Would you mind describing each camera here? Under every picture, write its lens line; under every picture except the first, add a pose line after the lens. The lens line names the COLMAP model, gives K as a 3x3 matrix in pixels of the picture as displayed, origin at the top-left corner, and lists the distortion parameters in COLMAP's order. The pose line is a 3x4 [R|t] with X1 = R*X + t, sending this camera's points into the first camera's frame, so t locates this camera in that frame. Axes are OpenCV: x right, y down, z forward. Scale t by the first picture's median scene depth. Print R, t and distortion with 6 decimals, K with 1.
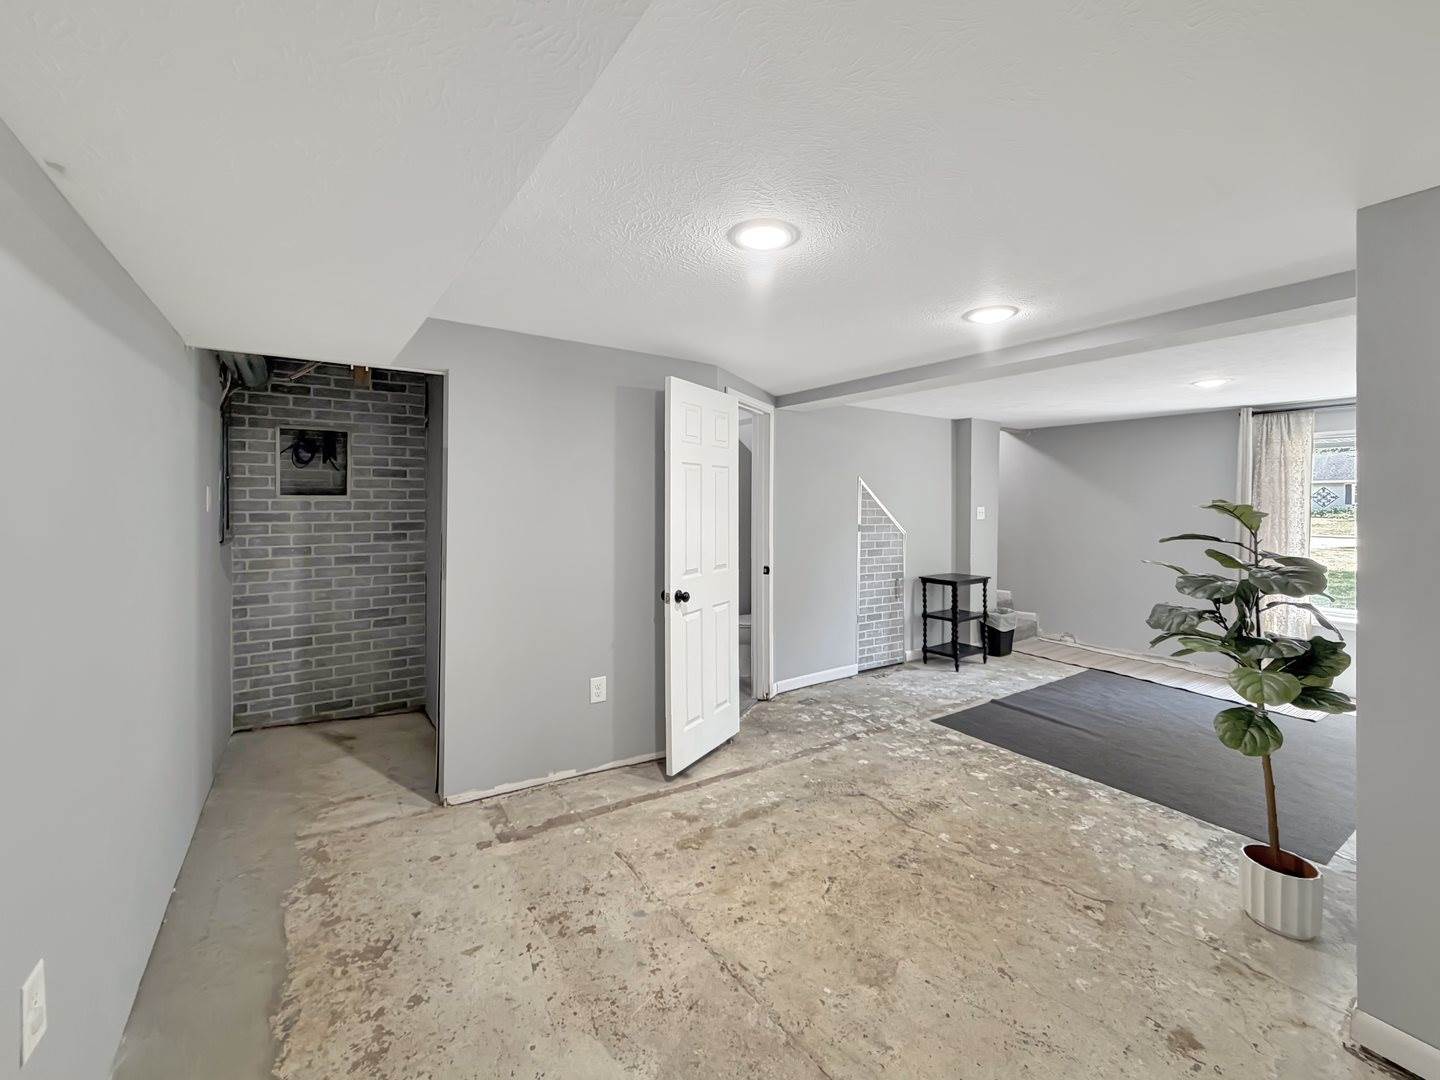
lens RADIAL K [[588.8, 0, 711.2], [0, 588.8, 542.3], [0, 0, 1]] dist [-0.000383, -0.000774]
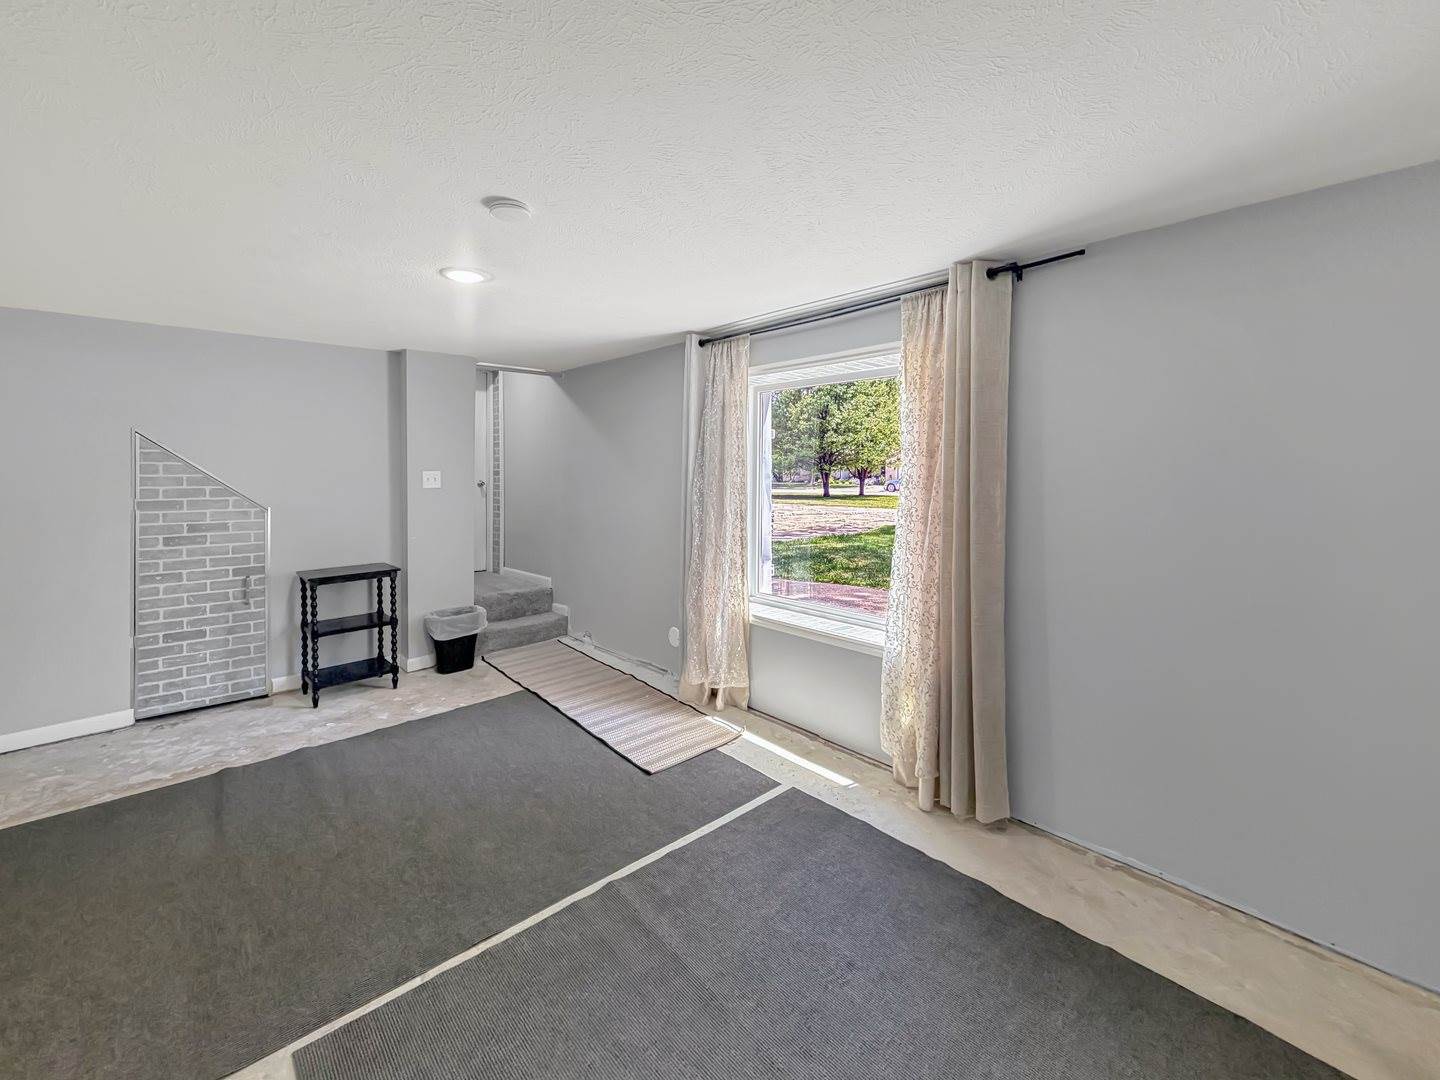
lens RADIAL K [[588.8, 0, 730.2], [0, 588.8, 539.6], [0, 0, 1]] dist [-0.000383, -0.000774]
pose [[0.985350, -0.024337, 0.168801, 0.765816], [0.015816, 0.998540, 0.051642, -0.007667], [-0.169811, -0.048215, 0.984296, 0.230884]]
